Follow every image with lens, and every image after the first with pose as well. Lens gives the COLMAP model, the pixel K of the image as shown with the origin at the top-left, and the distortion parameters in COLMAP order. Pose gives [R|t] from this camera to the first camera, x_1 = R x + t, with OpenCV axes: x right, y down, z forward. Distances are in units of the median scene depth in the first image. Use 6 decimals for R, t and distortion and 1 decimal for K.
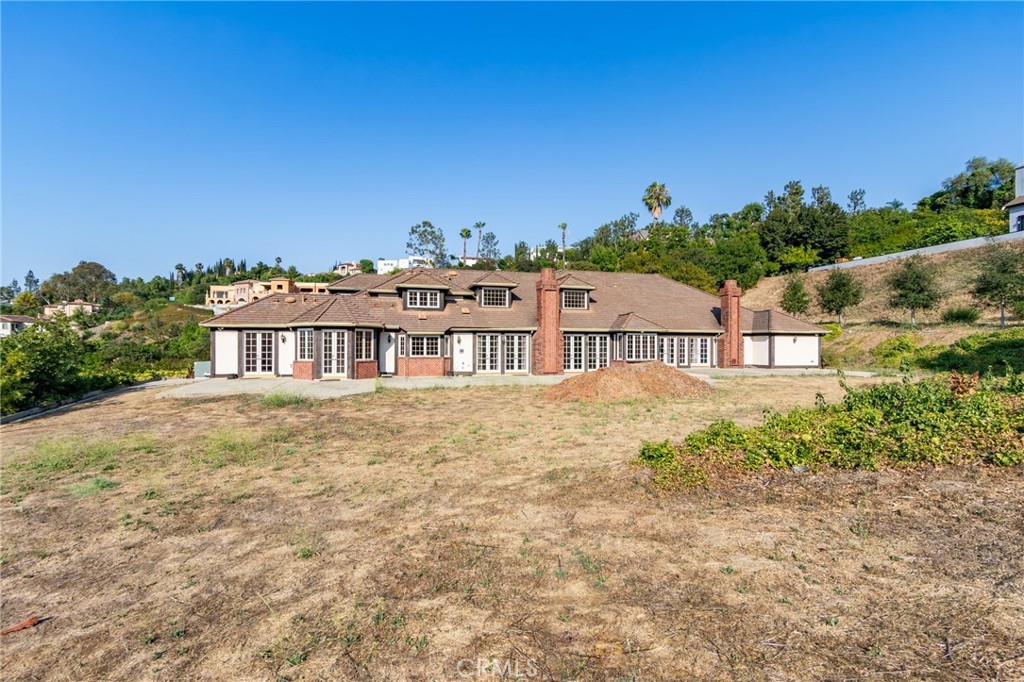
lens RADIAL K [[476.0, 0, 512.0], [0, 476.0, 341.0], [0, 0, 1]] dist [0.001655, 0.000287]
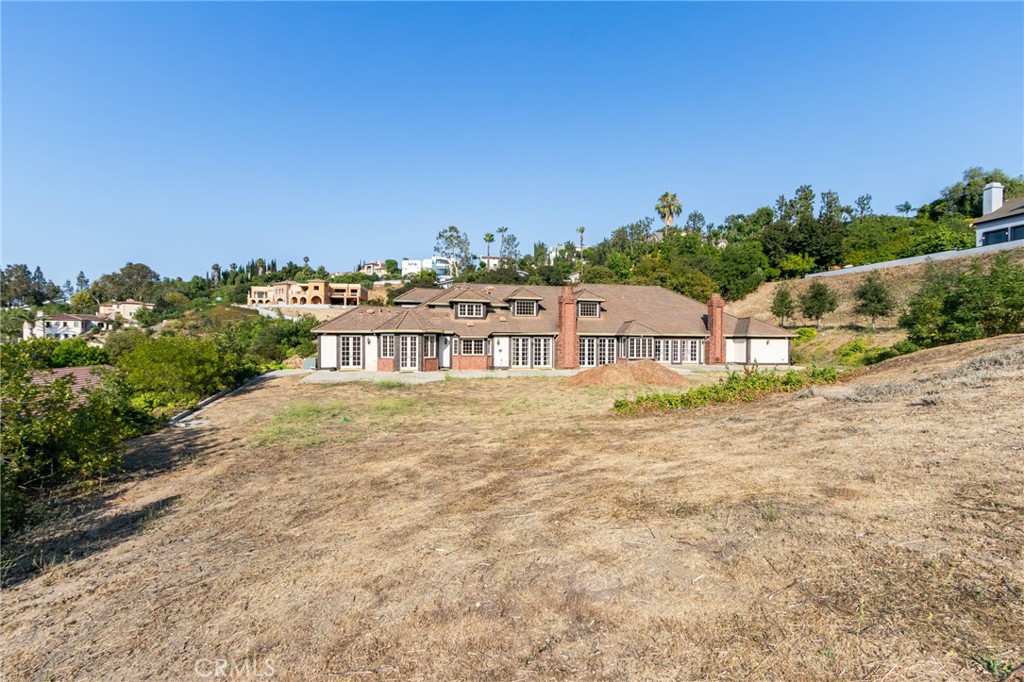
lens RADIAL K [[476.0, 0, 512.0], [0, 476.0, 341.0], [0, 0, 1]] dist [0.001655, 0.000287]
pose [[0.999286, 0.002825, -0.037689, -0.021910], [-0.002538, 0.999967, 0.007662, -0.013136], [0.037710, -0.007561, 0.999260, -0.254228]]
